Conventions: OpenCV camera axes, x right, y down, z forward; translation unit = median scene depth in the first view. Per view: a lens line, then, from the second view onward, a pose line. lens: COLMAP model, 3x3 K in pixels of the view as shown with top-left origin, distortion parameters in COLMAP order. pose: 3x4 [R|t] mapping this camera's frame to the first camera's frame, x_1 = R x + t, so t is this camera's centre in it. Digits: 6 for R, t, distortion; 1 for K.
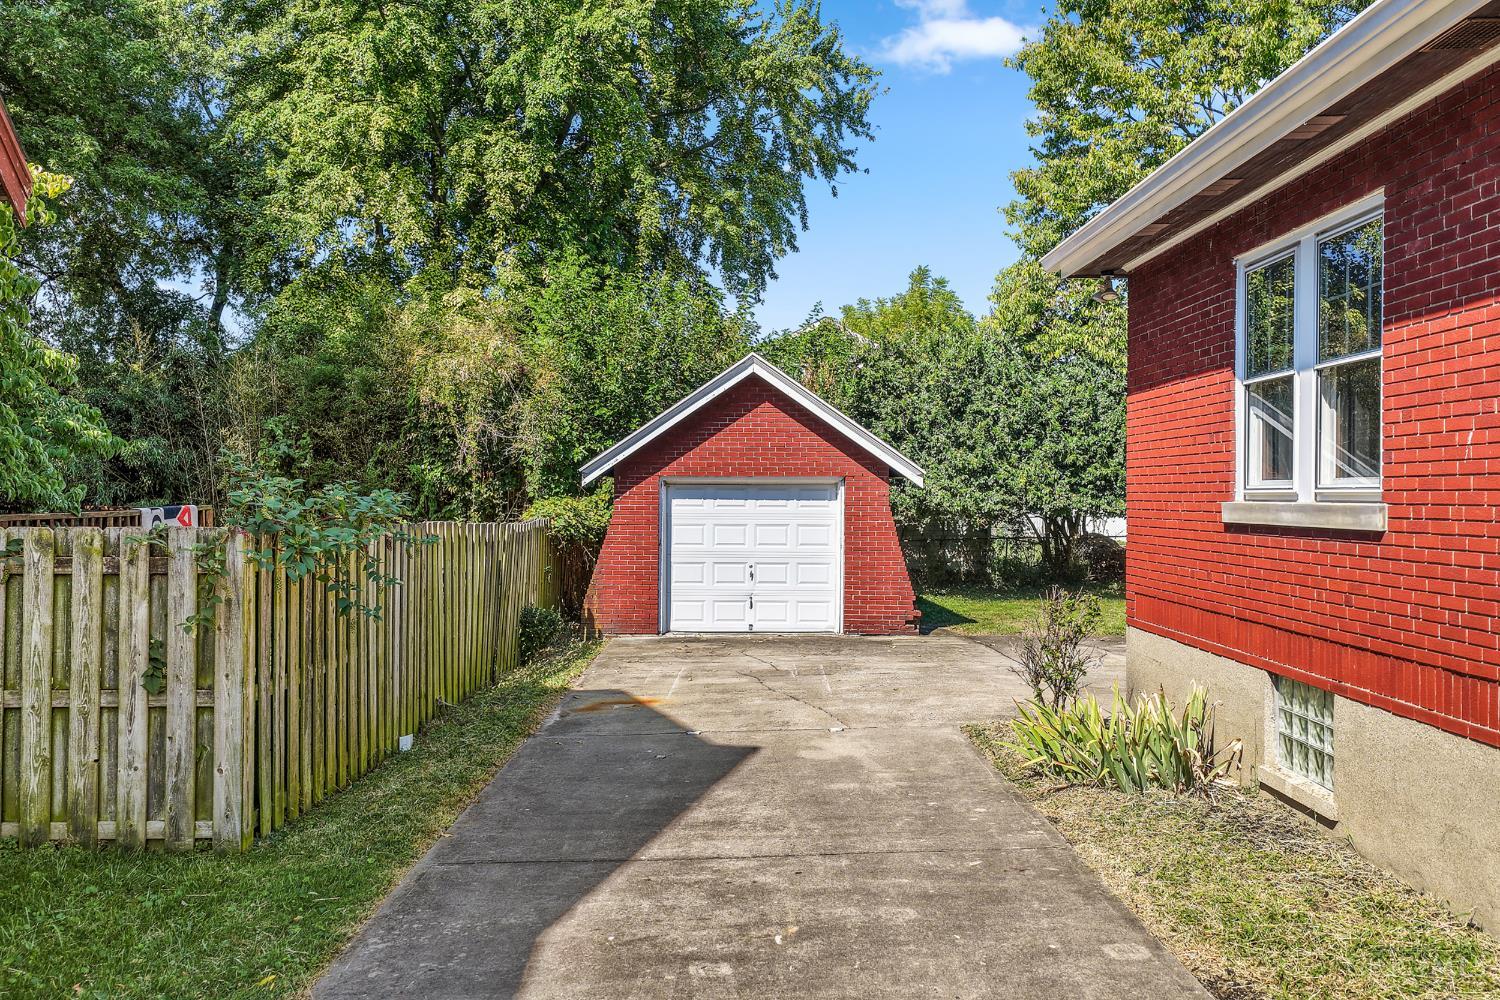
lens RADIAL K [[1236.7, 0, 750.0], [0, 1236.7, 500.0], [0, 0, 1]] dist [0.001480, 0.008258]
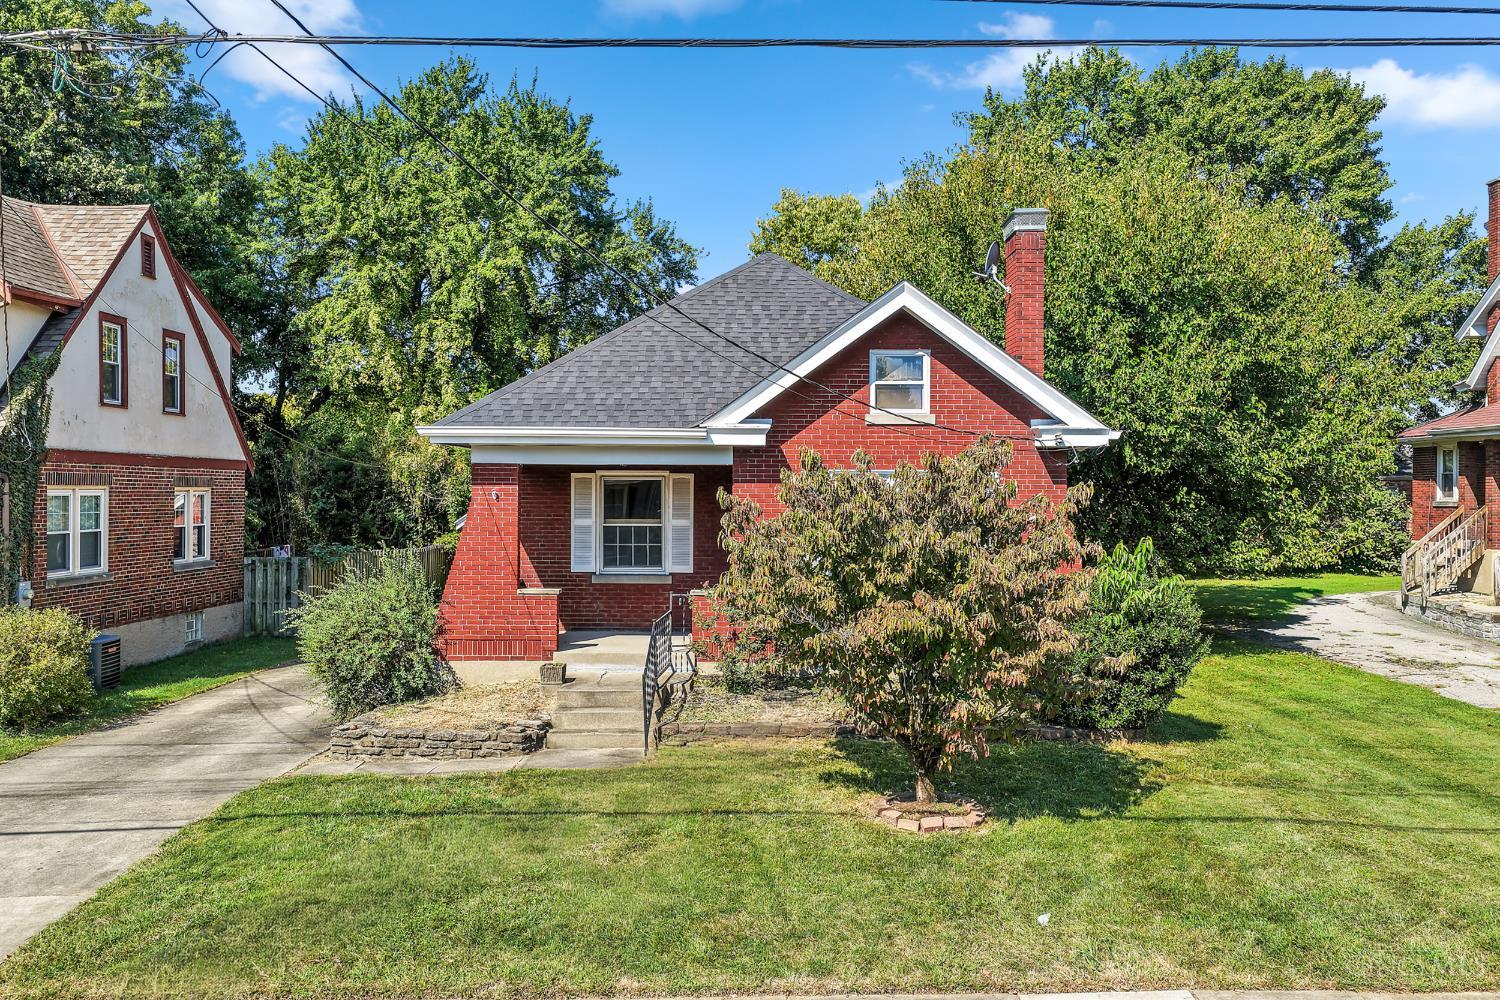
lens RADIAL K [[1236.7, 0, 750.0], [0, 1236.7, 500.0], [0, 0, 1]] dist [0.001480, 0.008258]
pose [[0.999567, -0.005270, -0.028958, 0.319641], [0.005315, 0.999985, 0.001486, -0.045673], [0.028950, -0.001639, 0.999580, -0.836994]]
